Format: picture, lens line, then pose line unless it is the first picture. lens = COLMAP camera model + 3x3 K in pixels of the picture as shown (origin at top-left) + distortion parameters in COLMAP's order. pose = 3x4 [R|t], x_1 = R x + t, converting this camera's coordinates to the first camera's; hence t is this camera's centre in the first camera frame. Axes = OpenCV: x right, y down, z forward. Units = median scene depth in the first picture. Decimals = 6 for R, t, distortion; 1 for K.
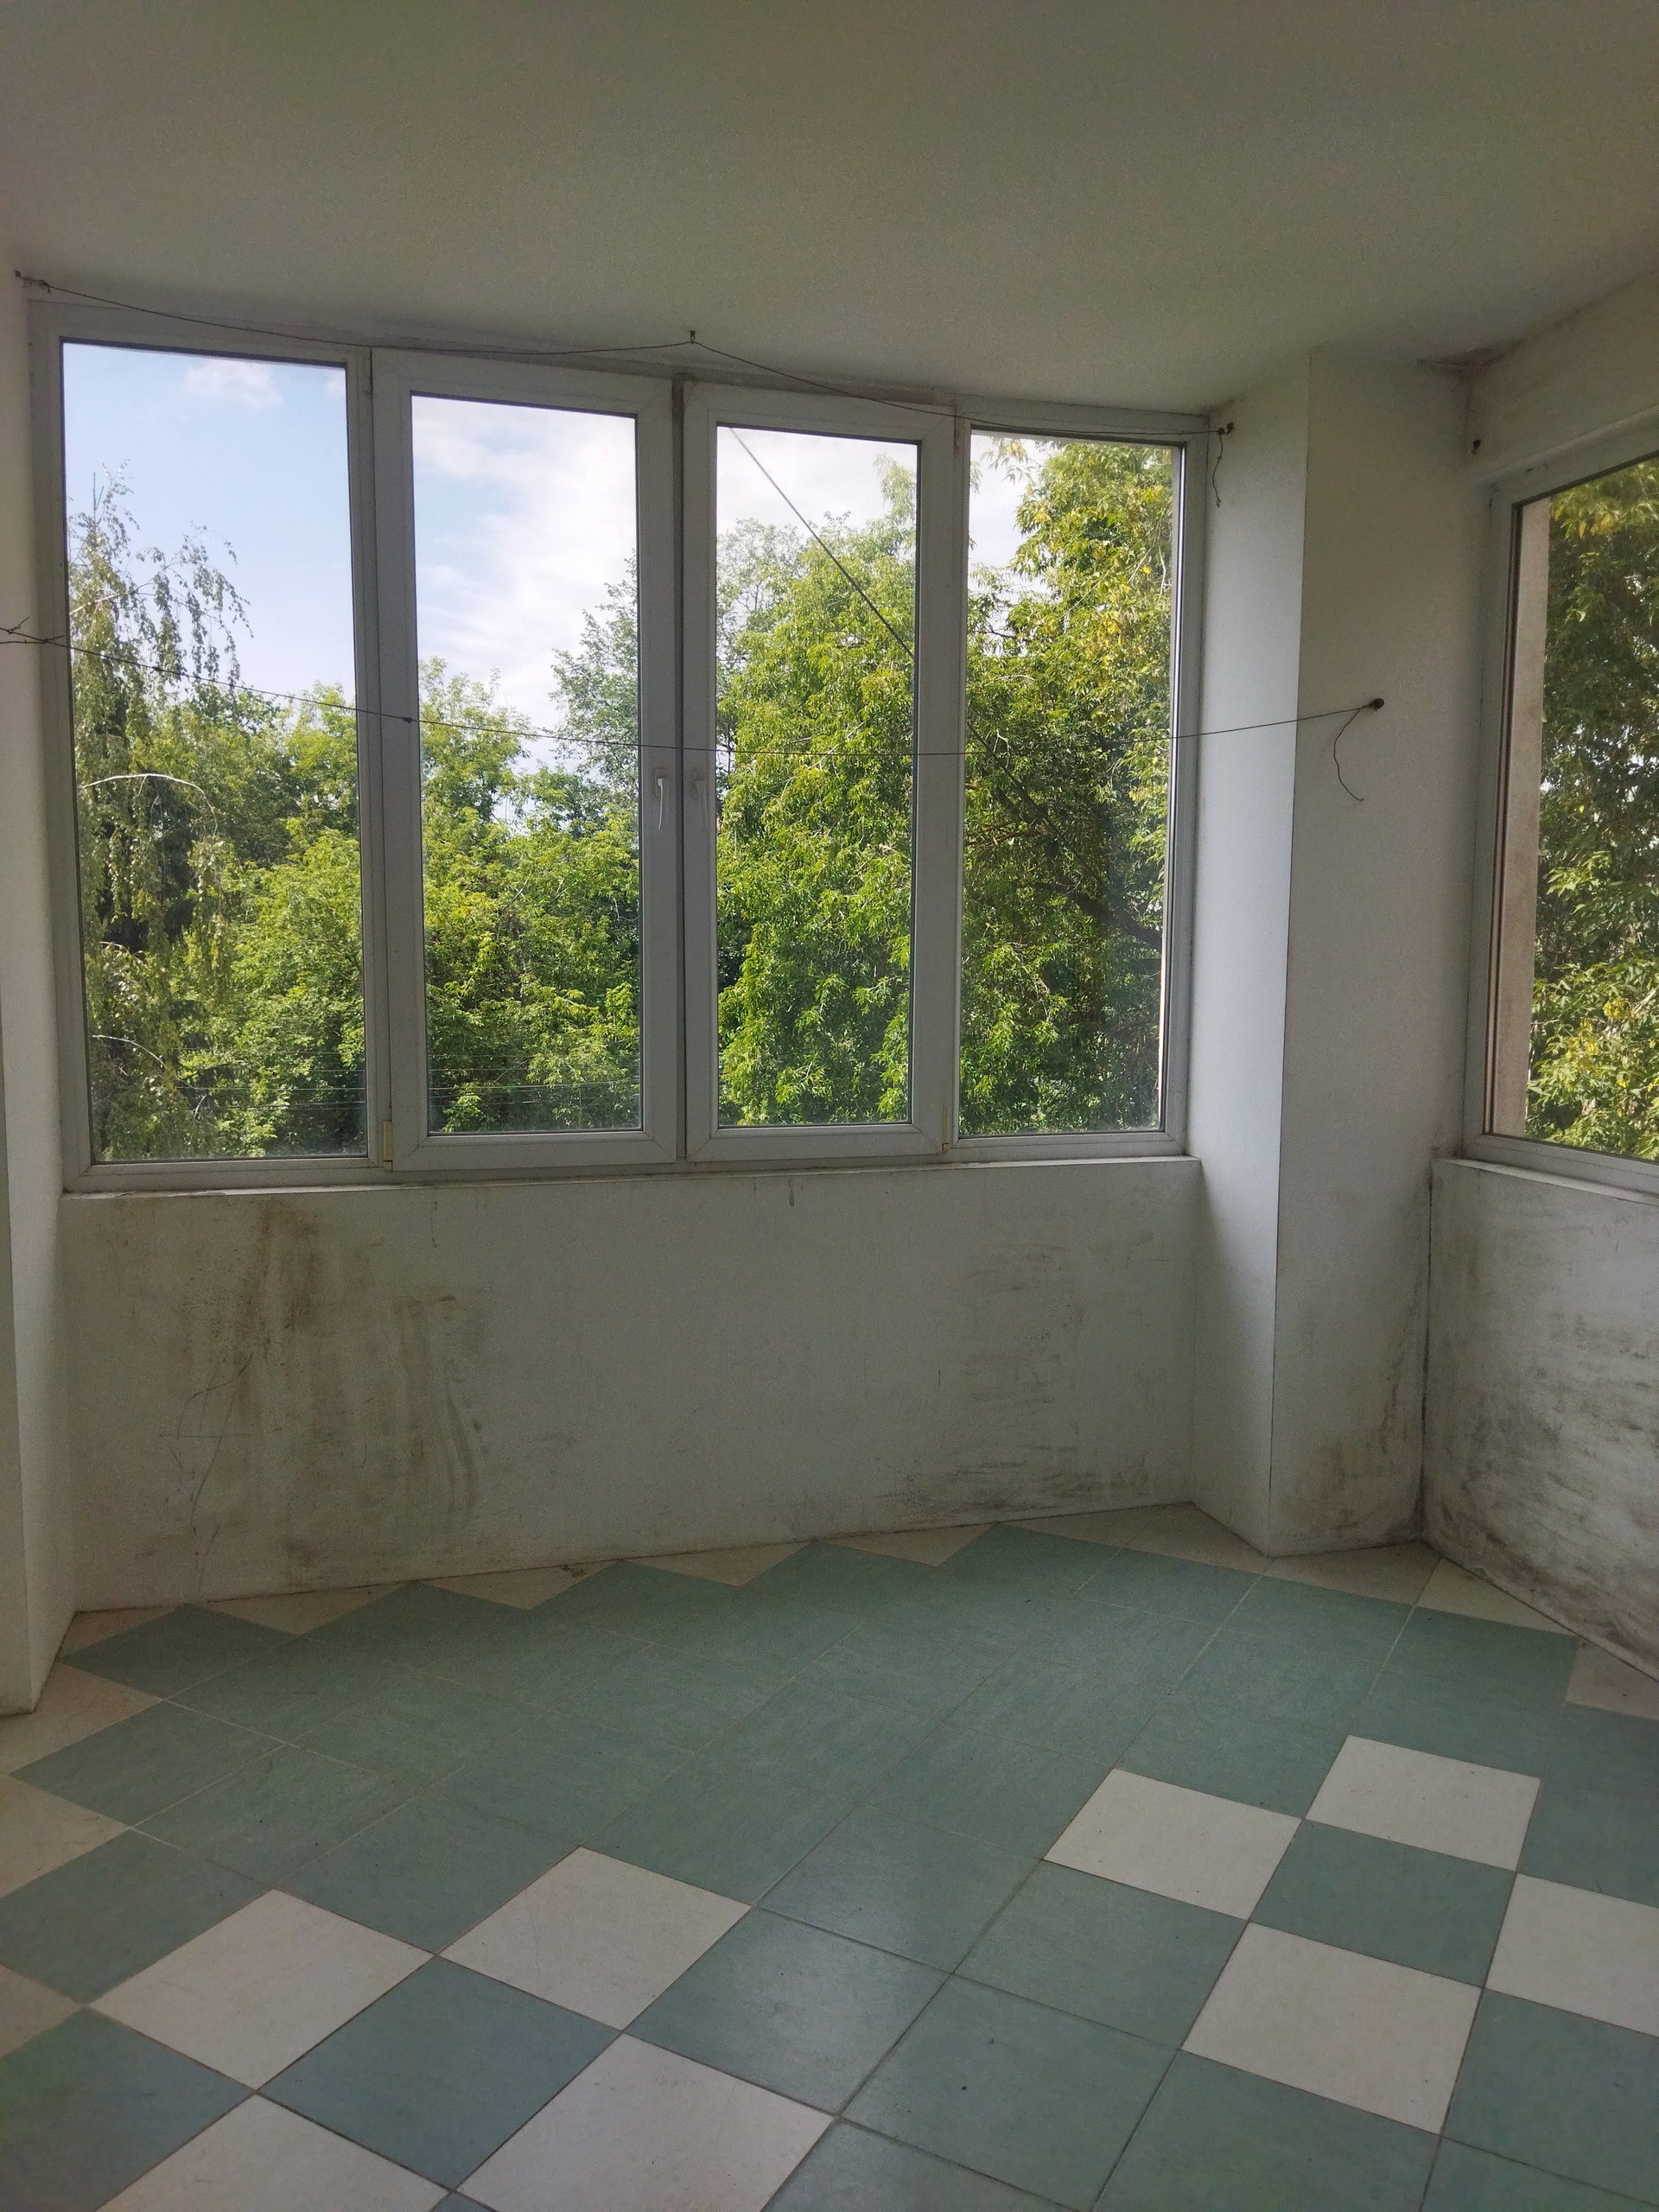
lens RADIAL K [[1666.5, 0, 833.1], [0, 1666.5, 1118.1], [0, 0, 1]] dist [0.084561, -0.001373]
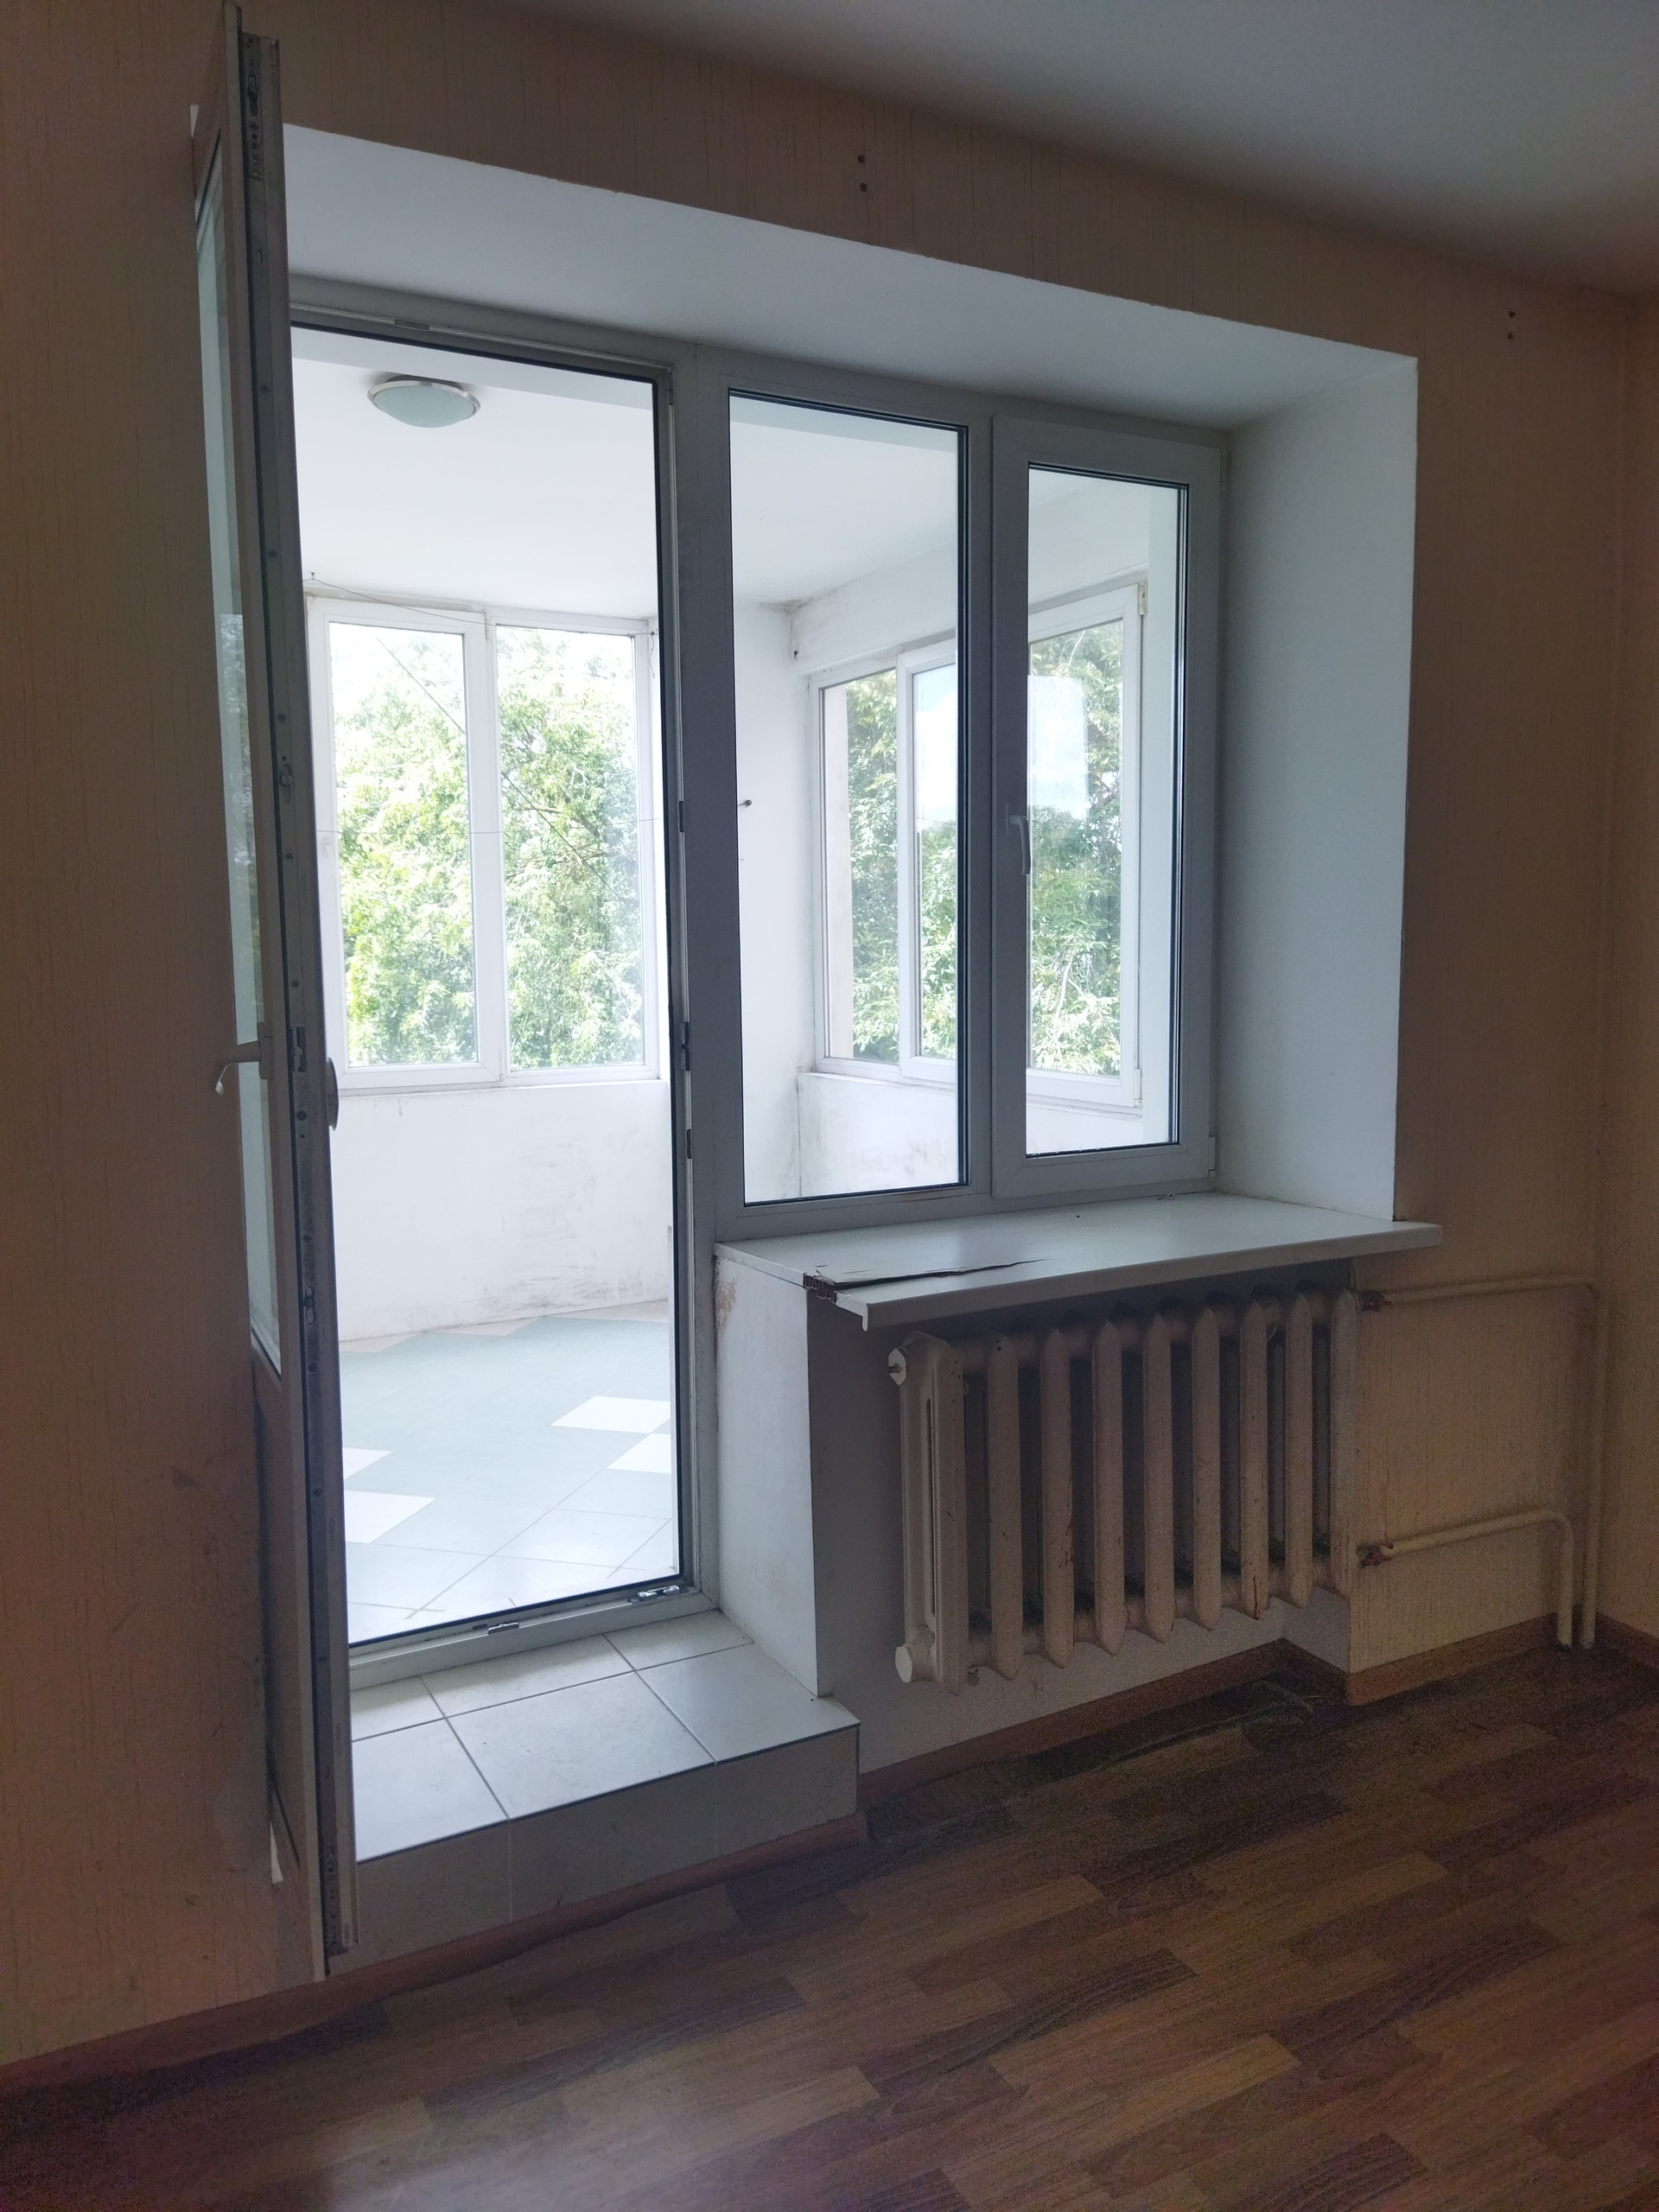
lens RADIAL K [[1666.5, 0, 833.1], [0, 1666.5, 1118.1], [0, 0, 1]] dist [0.084561, -0.001373]
pose [[0.973416, -0.038233, 0.225829, 0.003310], [0.039527, 0.999218, -0.001208, 0.016350], [-0.225606, 0.010102, 0.974166, -0.140370]]
